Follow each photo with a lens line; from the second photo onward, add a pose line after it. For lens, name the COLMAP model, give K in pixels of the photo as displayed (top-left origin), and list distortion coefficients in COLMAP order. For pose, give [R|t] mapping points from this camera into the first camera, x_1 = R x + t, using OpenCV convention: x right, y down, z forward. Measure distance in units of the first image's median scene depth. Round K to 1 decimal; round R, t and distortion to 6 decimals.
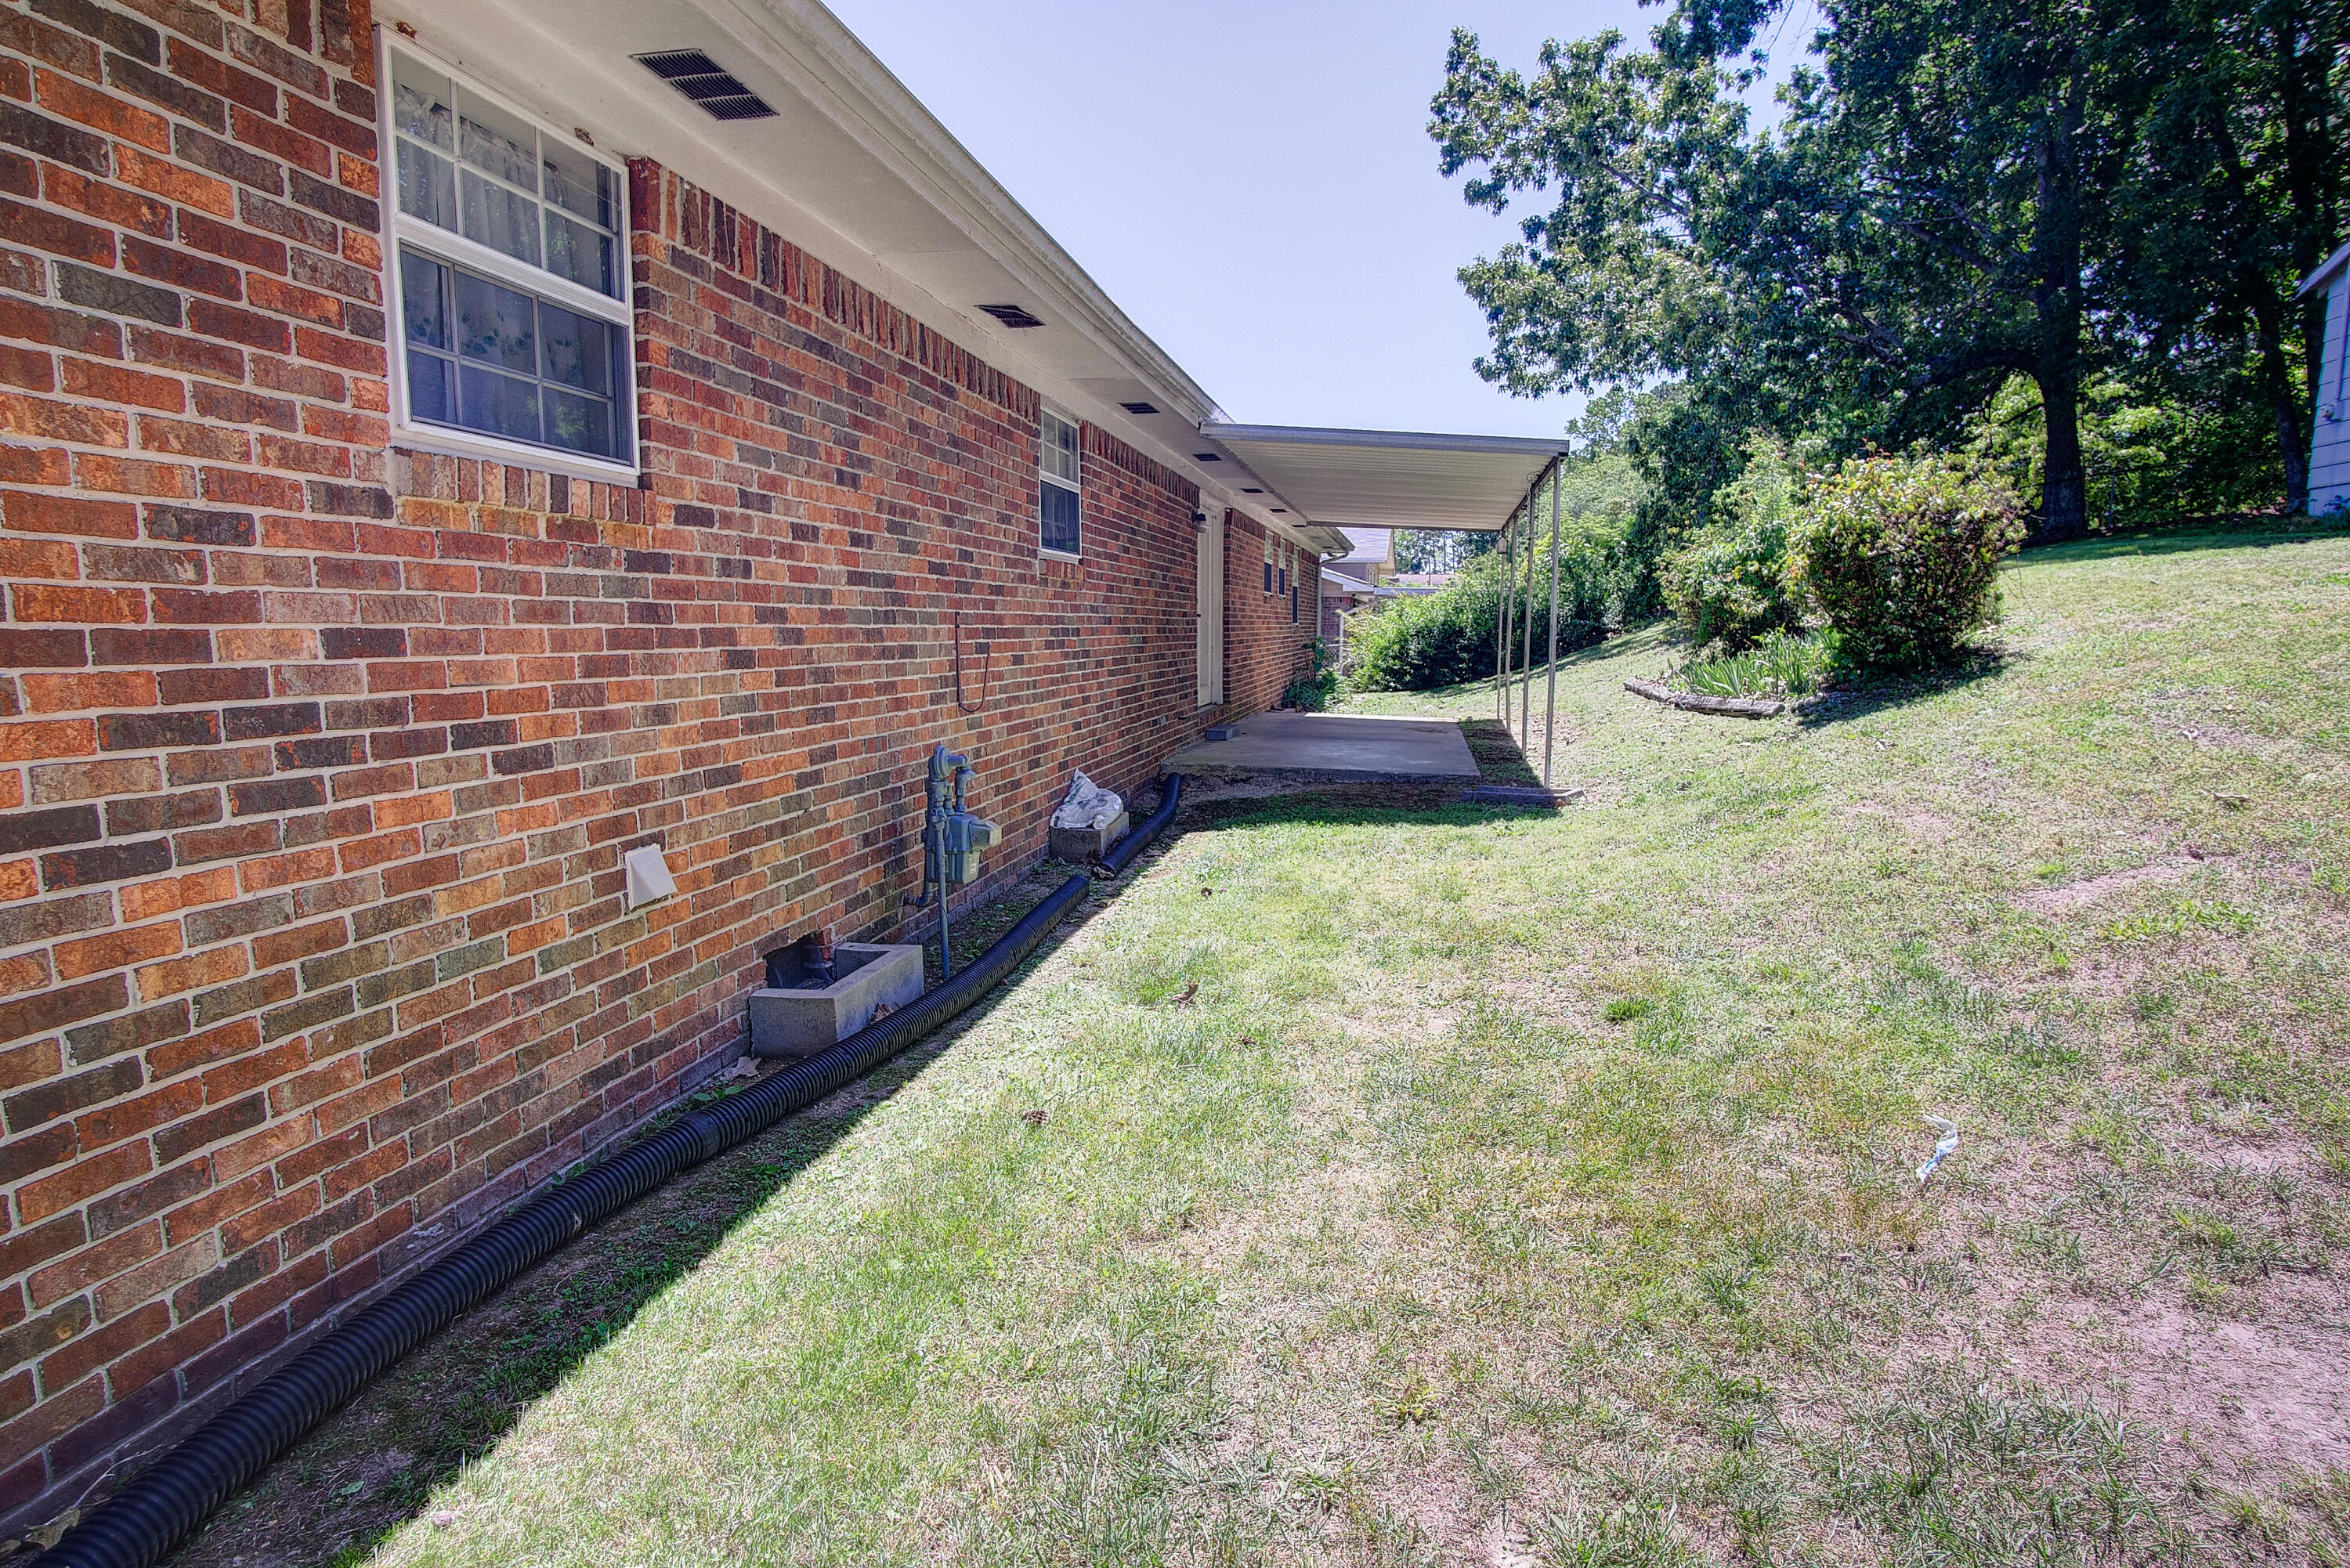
lens RADIAL K [[1263.0, 0, 1189.4], [0, 1263.0, 785.2], [0, 0, 1]] dist [-0.028760, 0.008396]
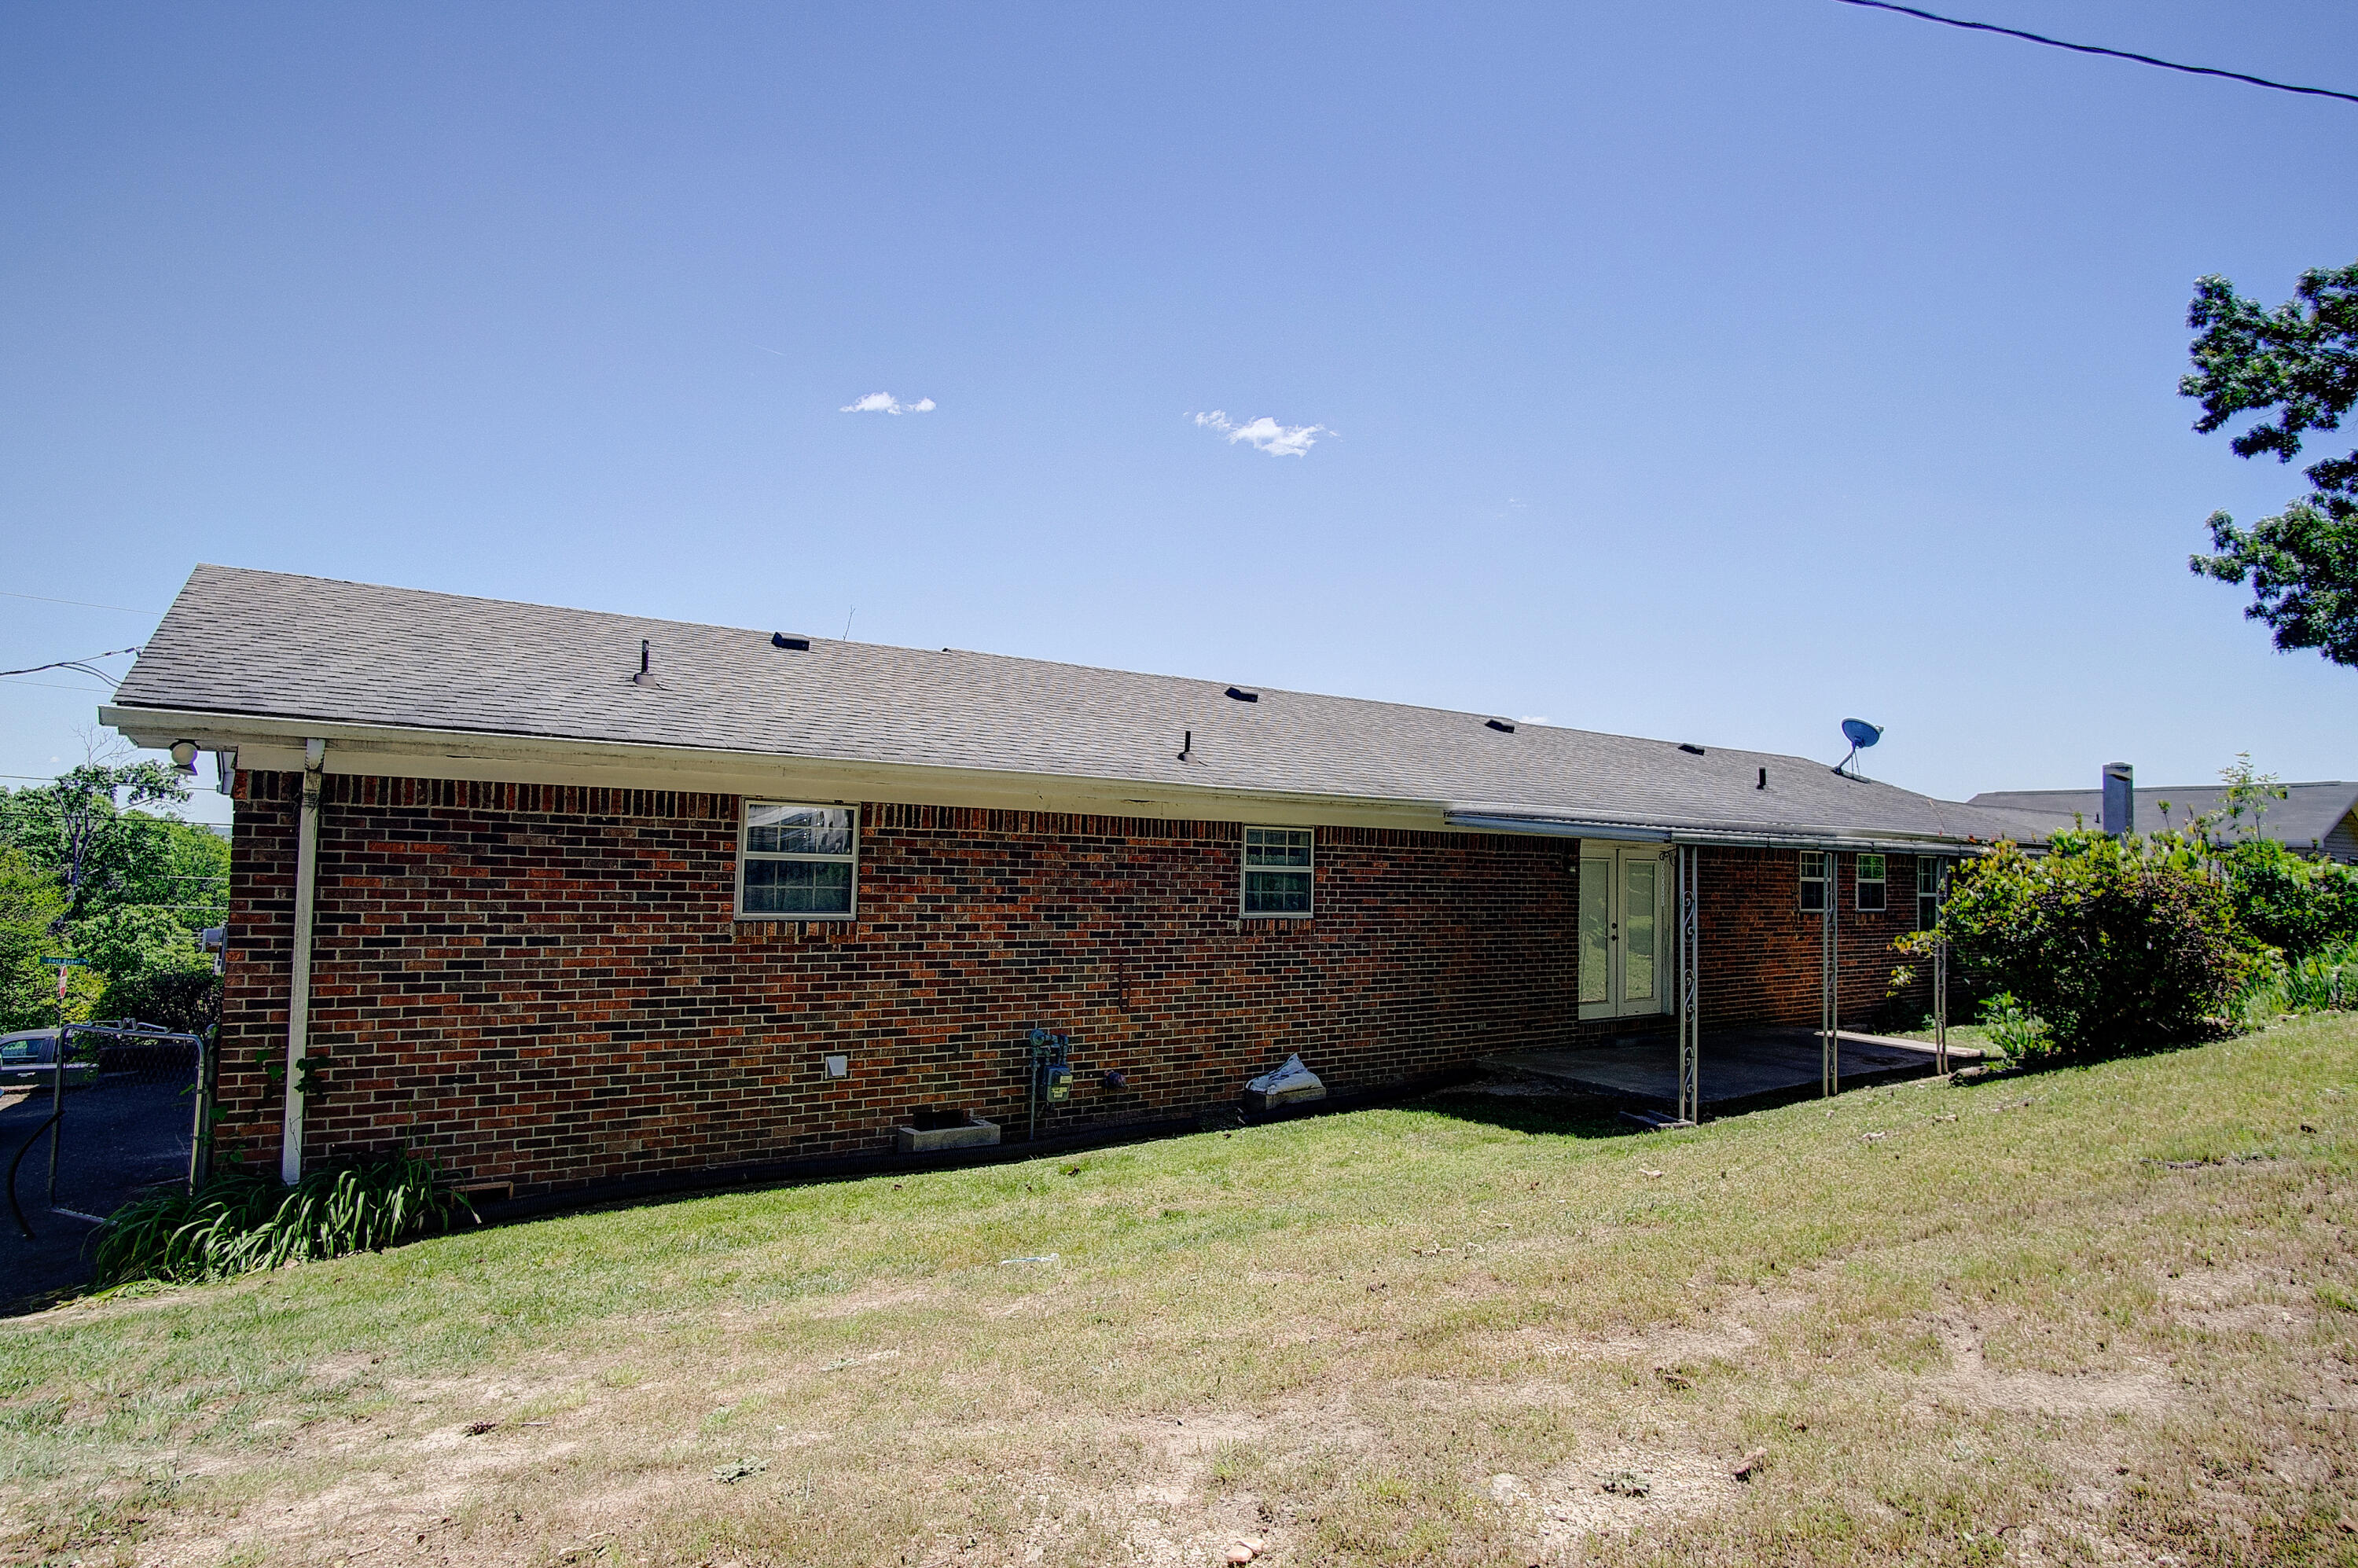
lens RADIAL K [[1266.7, 0, 1193.5], [0, 1266.7, 791.8], [0, 0, 1]] dist [-0.030391, 0.009218]
pose [[0.725084, -0.019656, -0.688379, 1.722963], [-0.111744, 0.982988, -0.145770, -0.171647], [0.679534, 0.182617, 0.710553, -0.418388]]
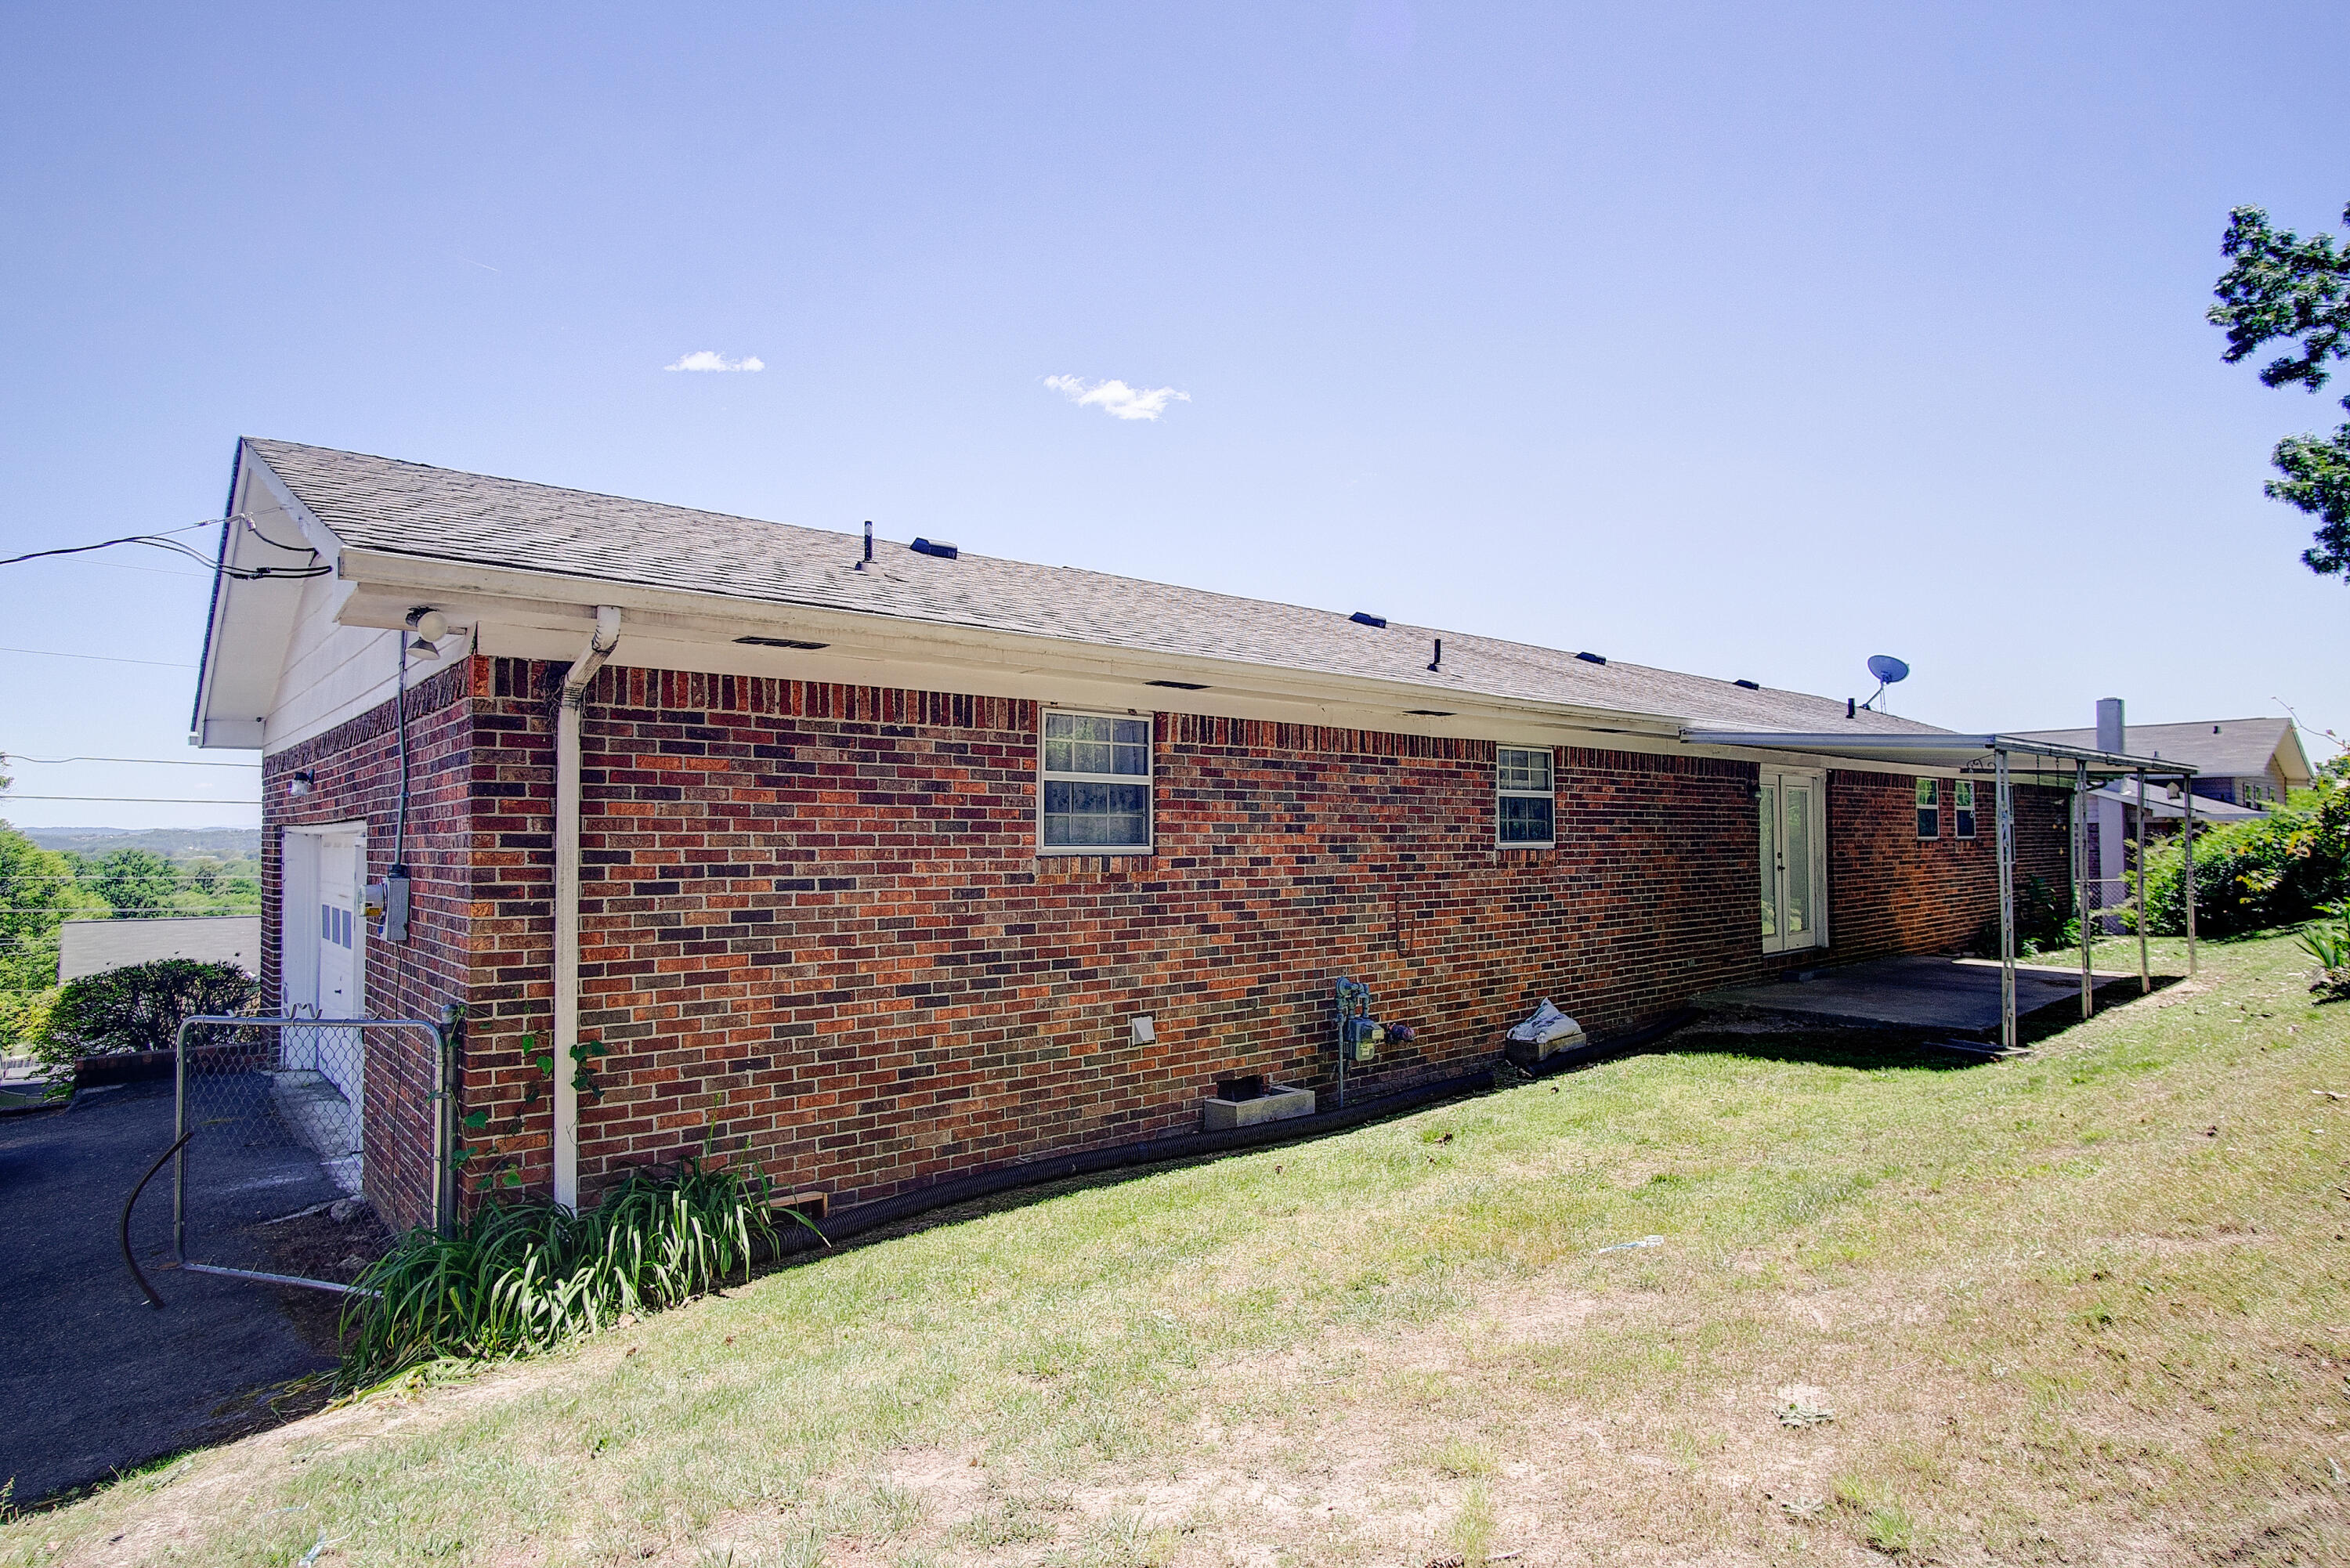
lens RADIAL K [[1270.6, 0, 1206.0], [0, 1270.6, 787.5], [0, 0, 1]] dist [-0.026882, -0.000415]
pose [[0.799995, -0.025426, -0.599467, 0.878791], [-0.072033, 0.987806, -0.138026, -0.043437], [0.595666, 0.153602, 0.788409, -0.654956]]
